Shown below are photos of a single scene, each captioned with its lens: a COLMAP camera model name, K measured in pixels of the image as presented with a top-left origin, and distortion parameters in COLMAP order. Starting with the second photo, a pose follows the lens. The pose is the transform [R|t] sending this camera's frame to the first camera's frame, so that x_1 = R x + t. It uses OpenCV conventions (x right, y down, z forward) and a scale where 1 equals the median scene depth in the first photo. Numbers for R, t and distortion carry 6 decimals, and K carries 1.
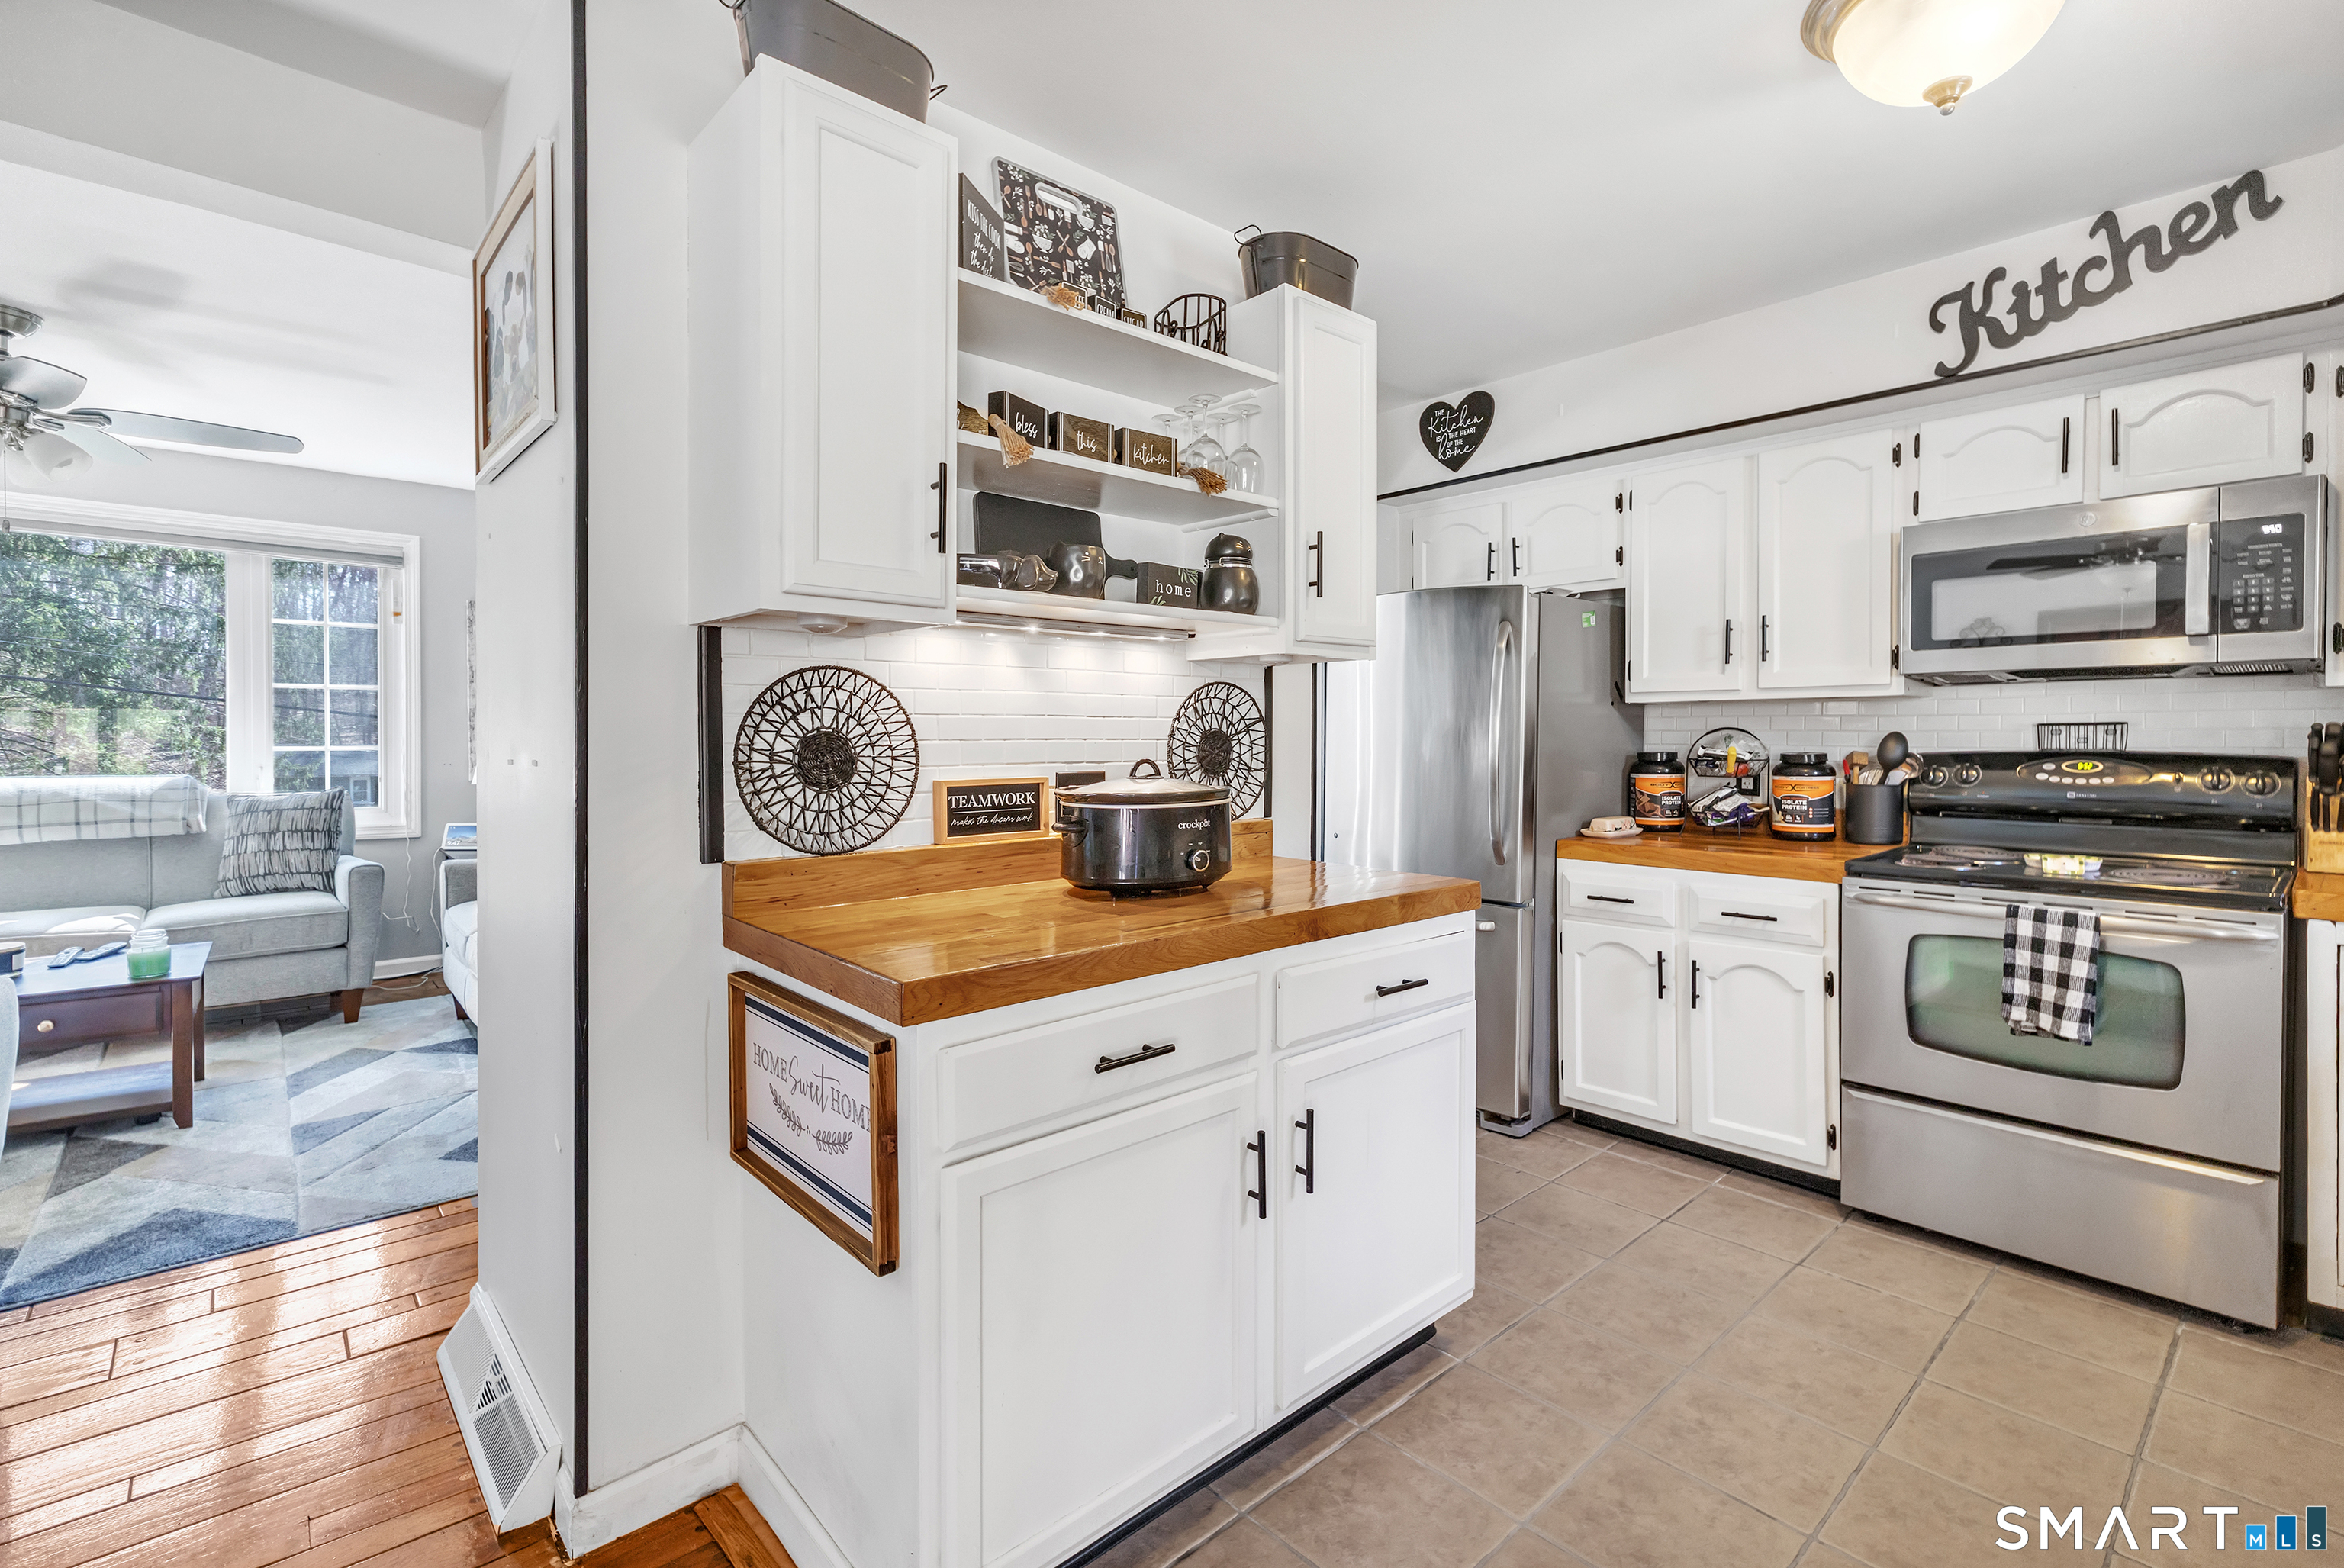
lens RADIAL K [[1037.3, 0, 1152.0], [0, 1037.3, 749.0], [0, 0, 1]] dist [0.000996, -0.000171]
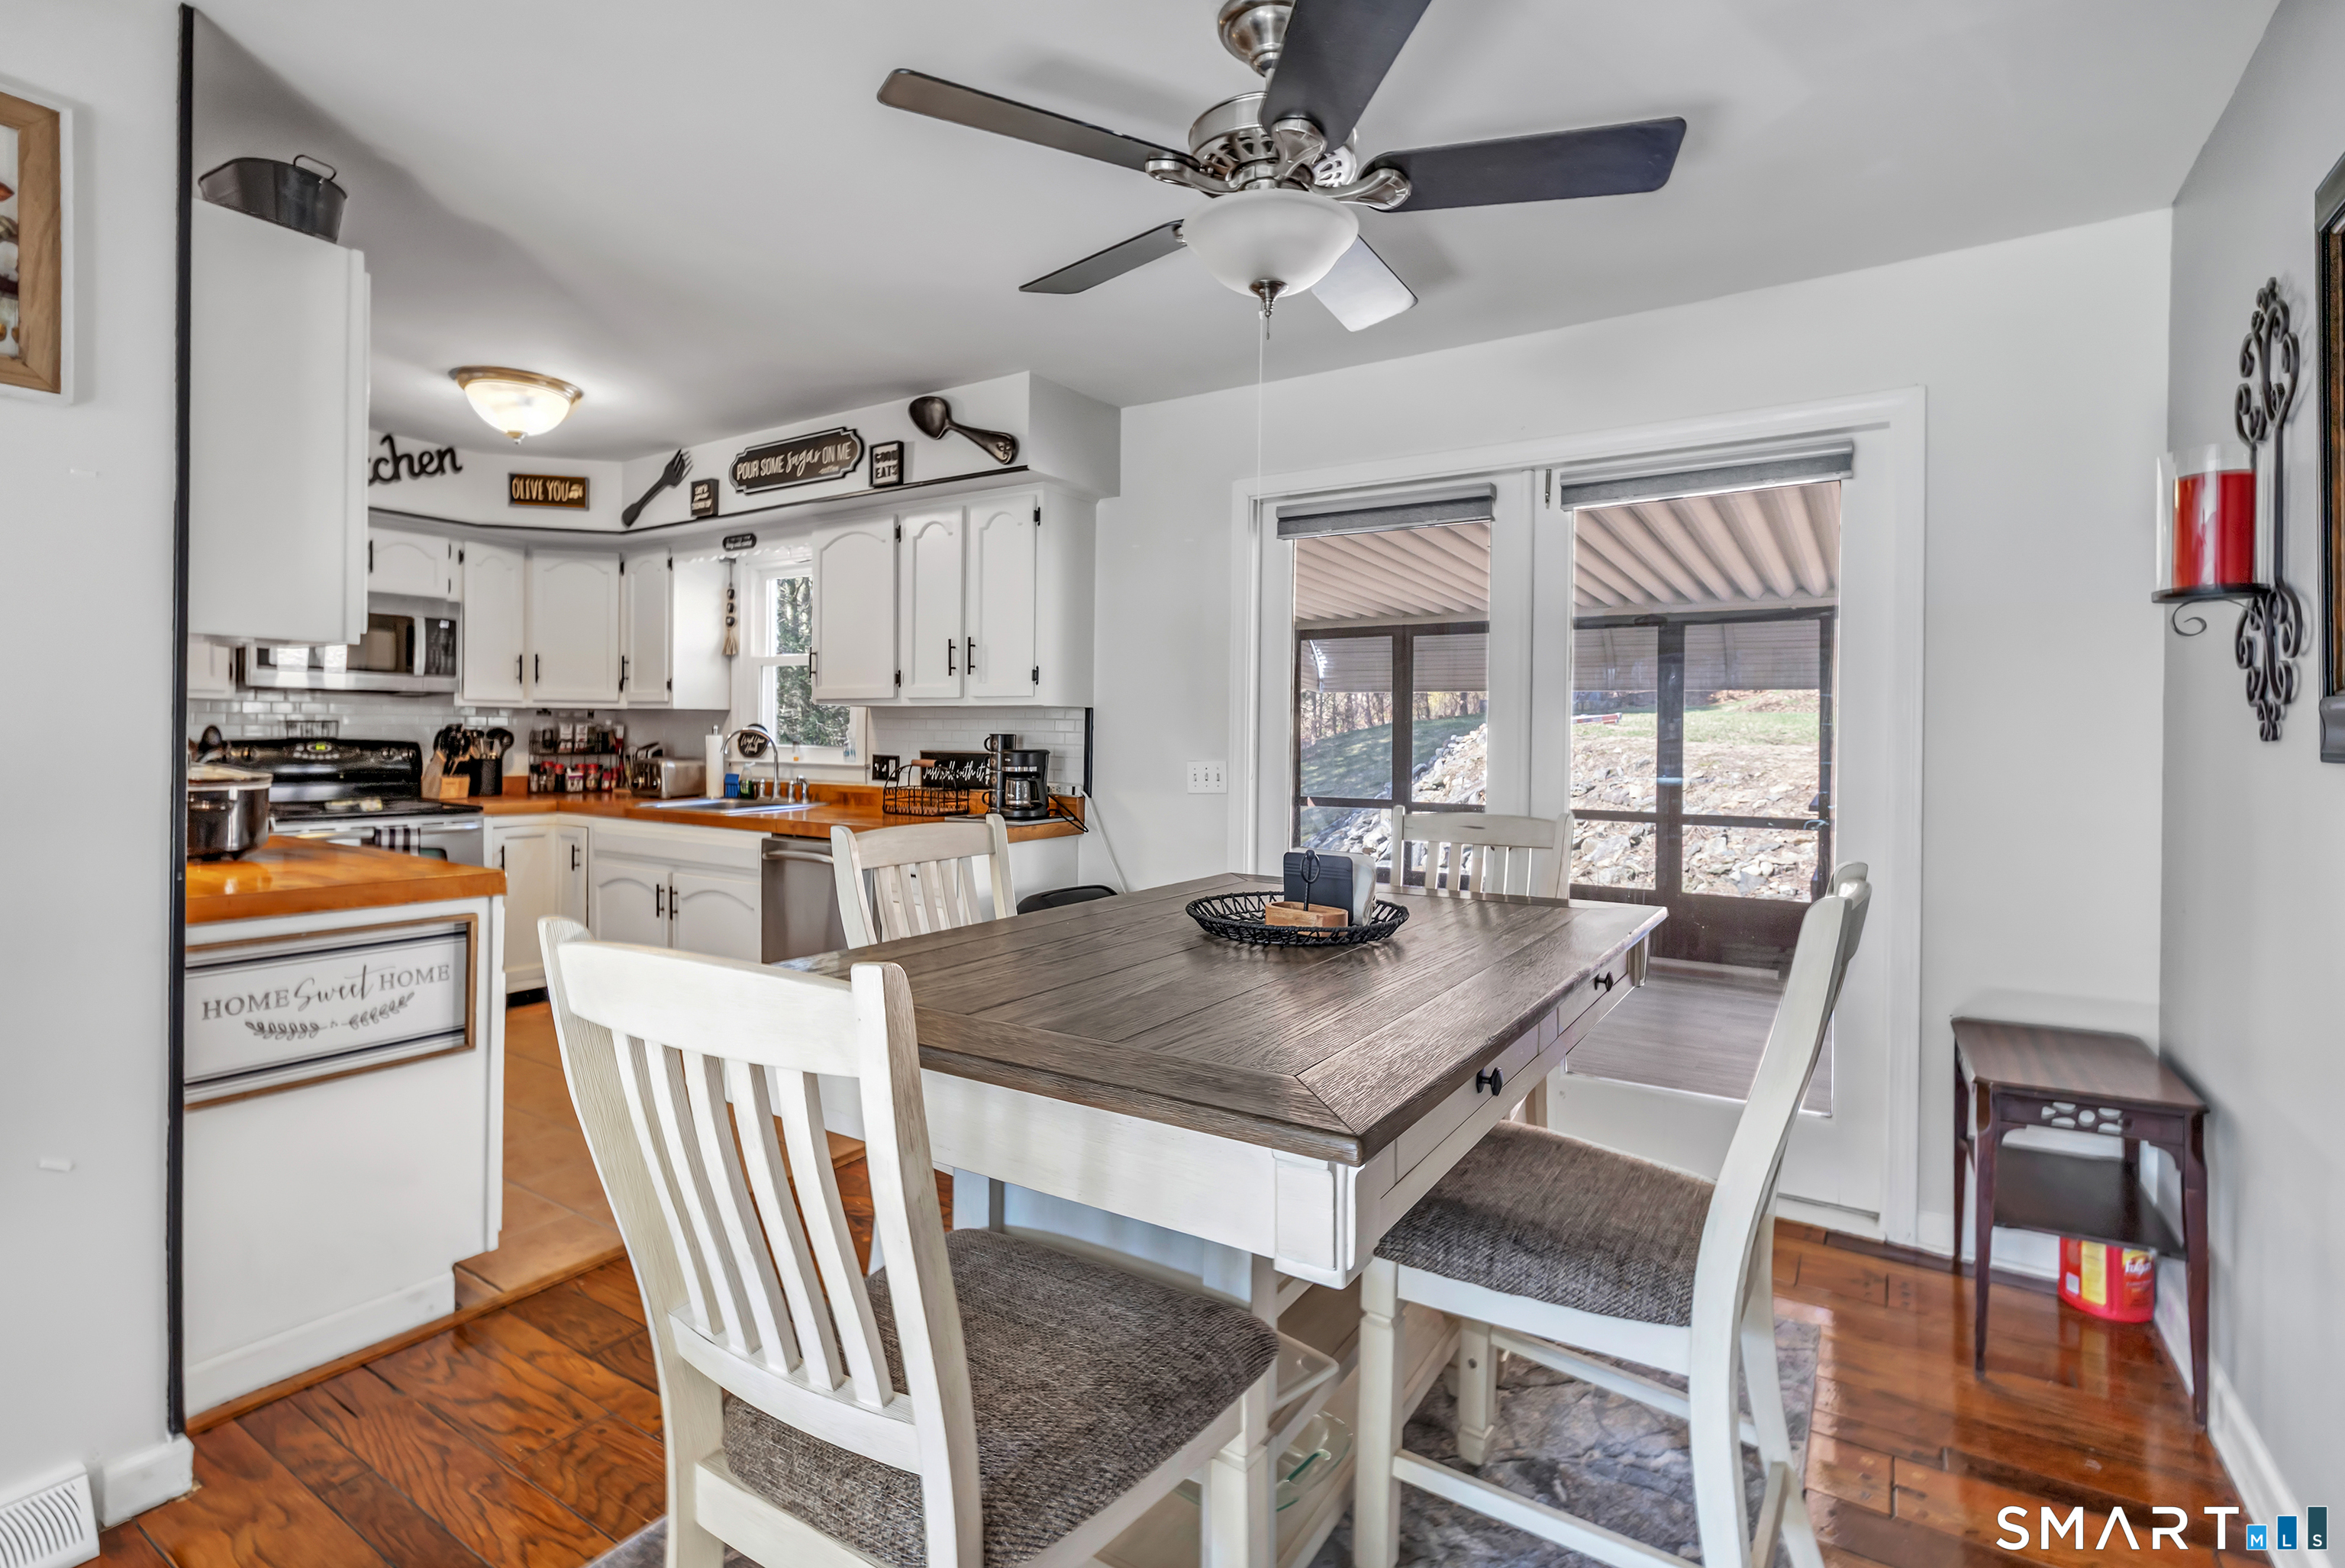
lens RADIAL K [[1065.0, 0, 1171.7], [0, 1065.0, 741.5], [0, 0, 1]] dist [-0.001024, 0.000538]
pose [[-0.269265, -0.008946, 0.963025, -1.114461], [-0.001966, 0.999960, 0.008740, -0.009685], [-0.963064, 0.000460, -0.269271, 0.189017]]
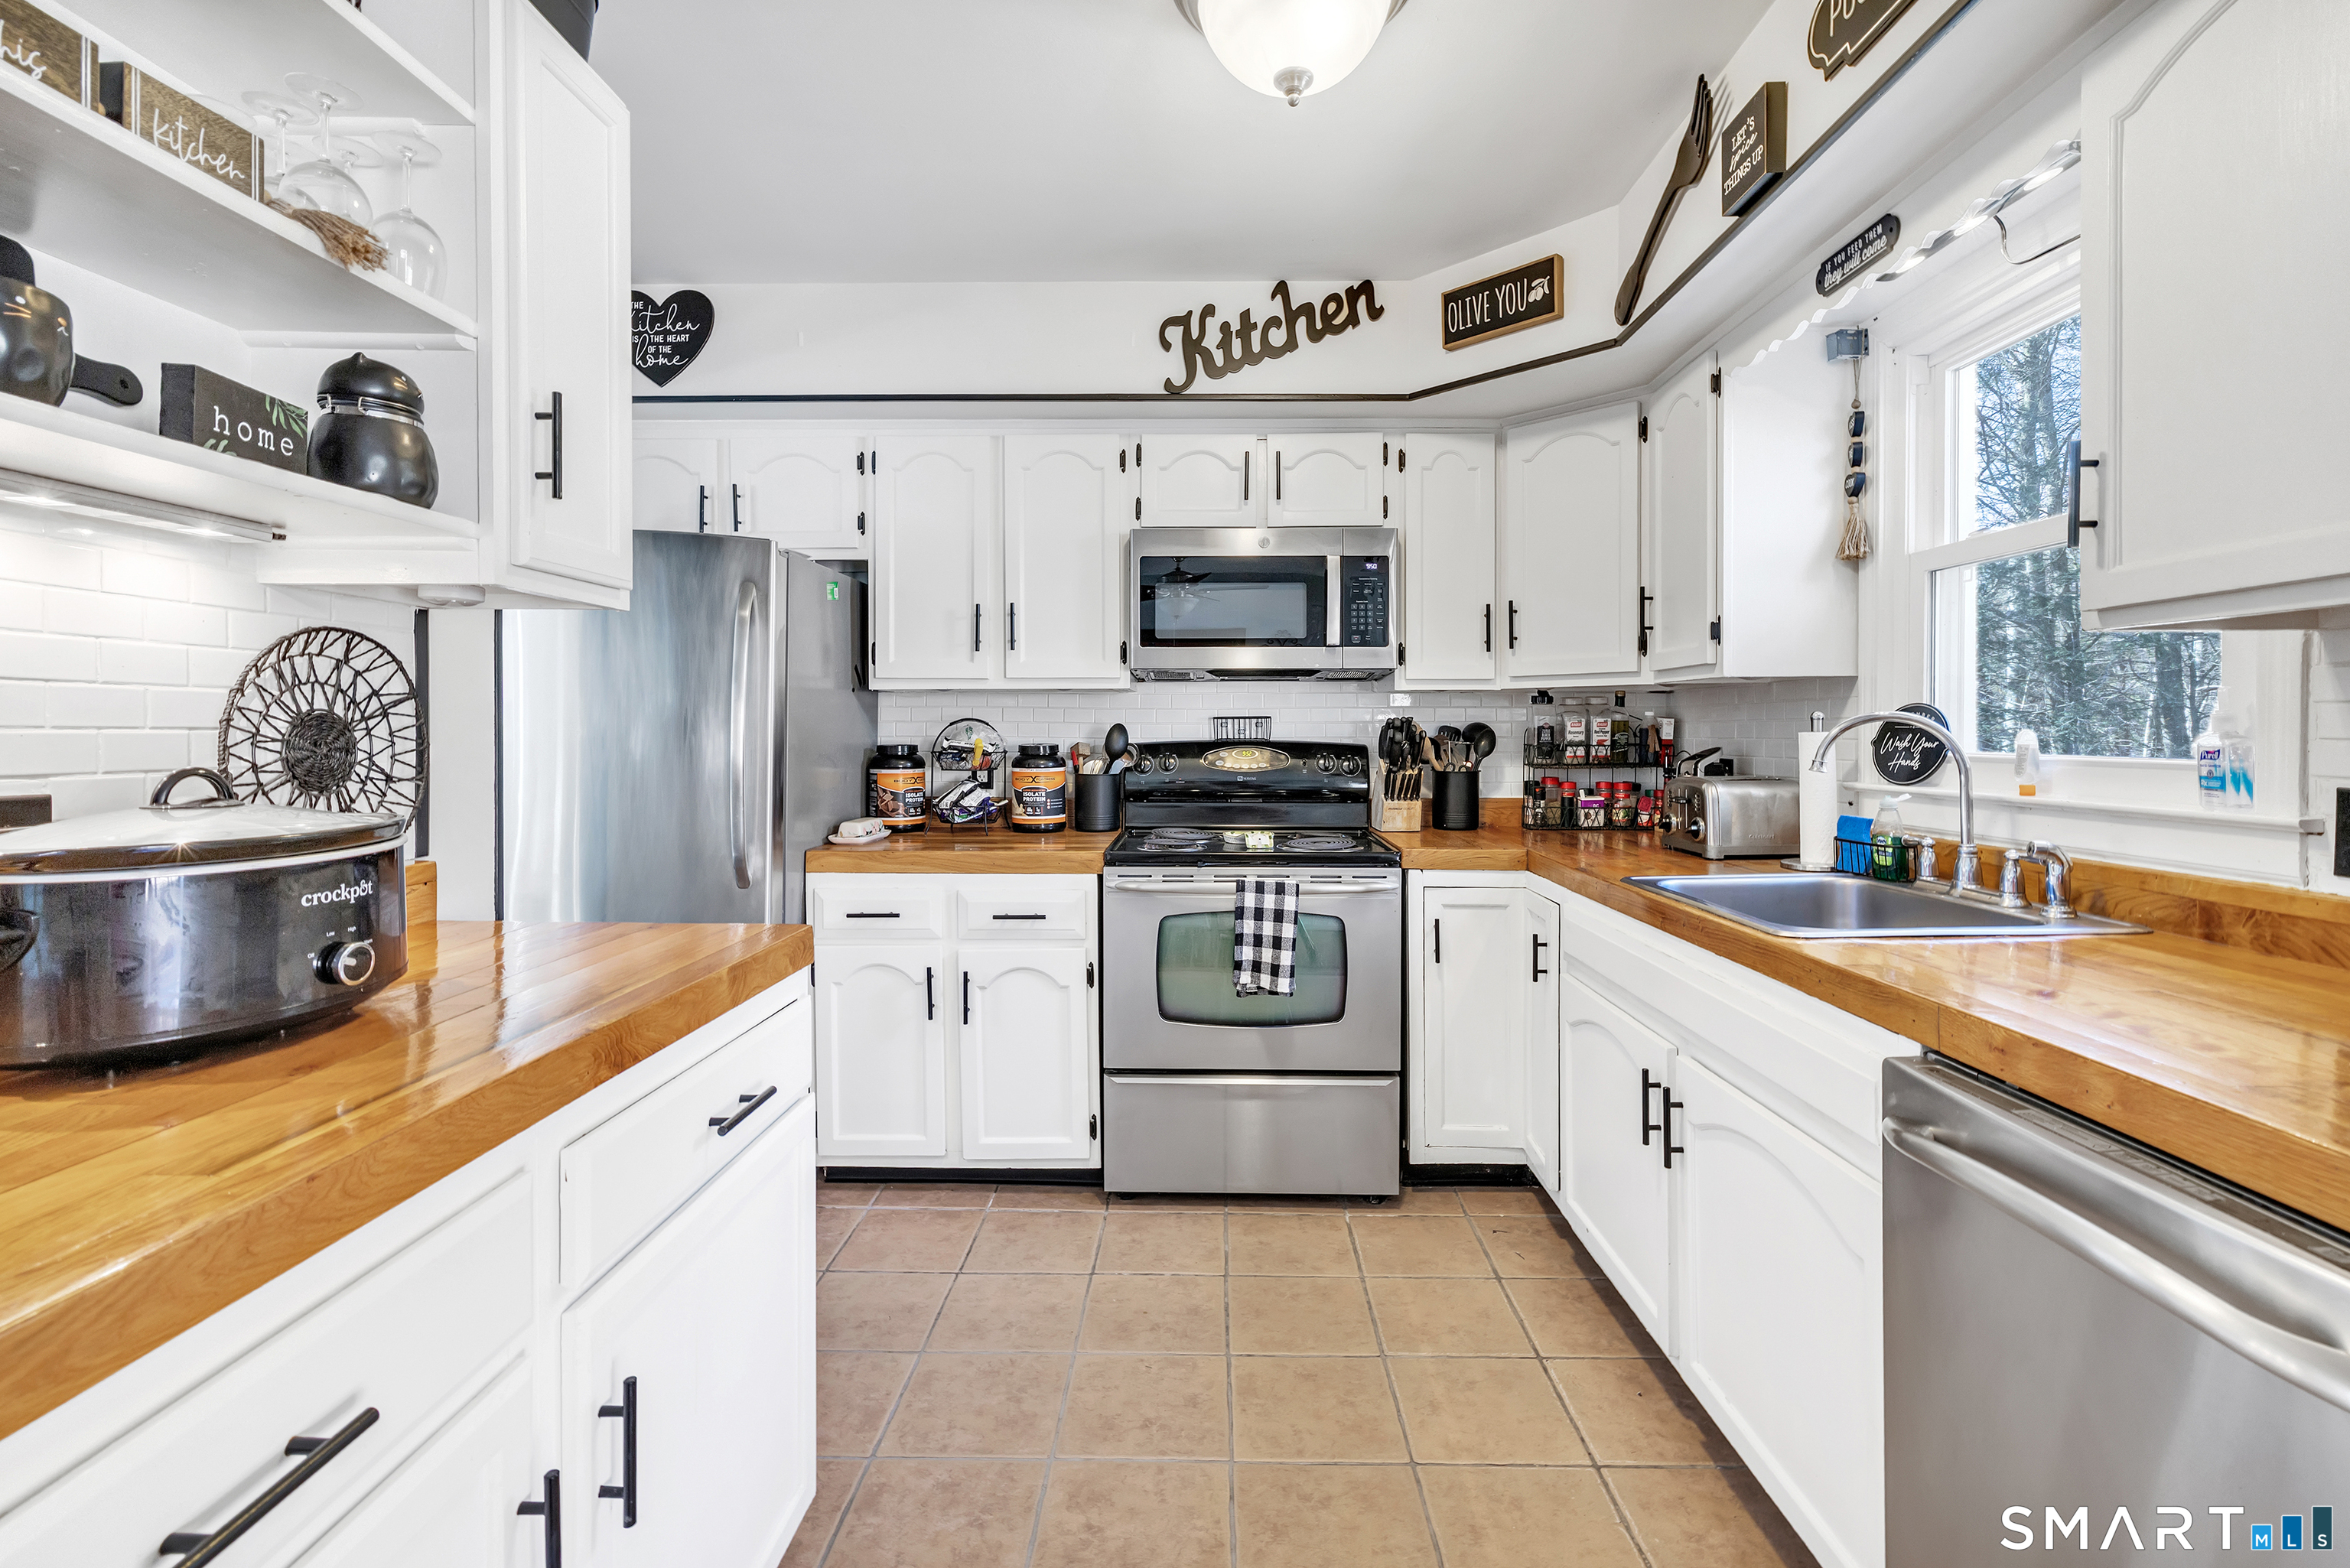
lens RADIAL K [[1067.2, 0, 1174.2], [0, 1067.2, 741.4], [0, 0, 1]] dist [-0.001024, 0.000538]
pose [[0.681369, -0.006344, 0.731913, -0.045684], [0.007387, 0.999971, 0.001791, 0.000056], [-0.731903, 0.004187, 0.681396, 0.251623]]
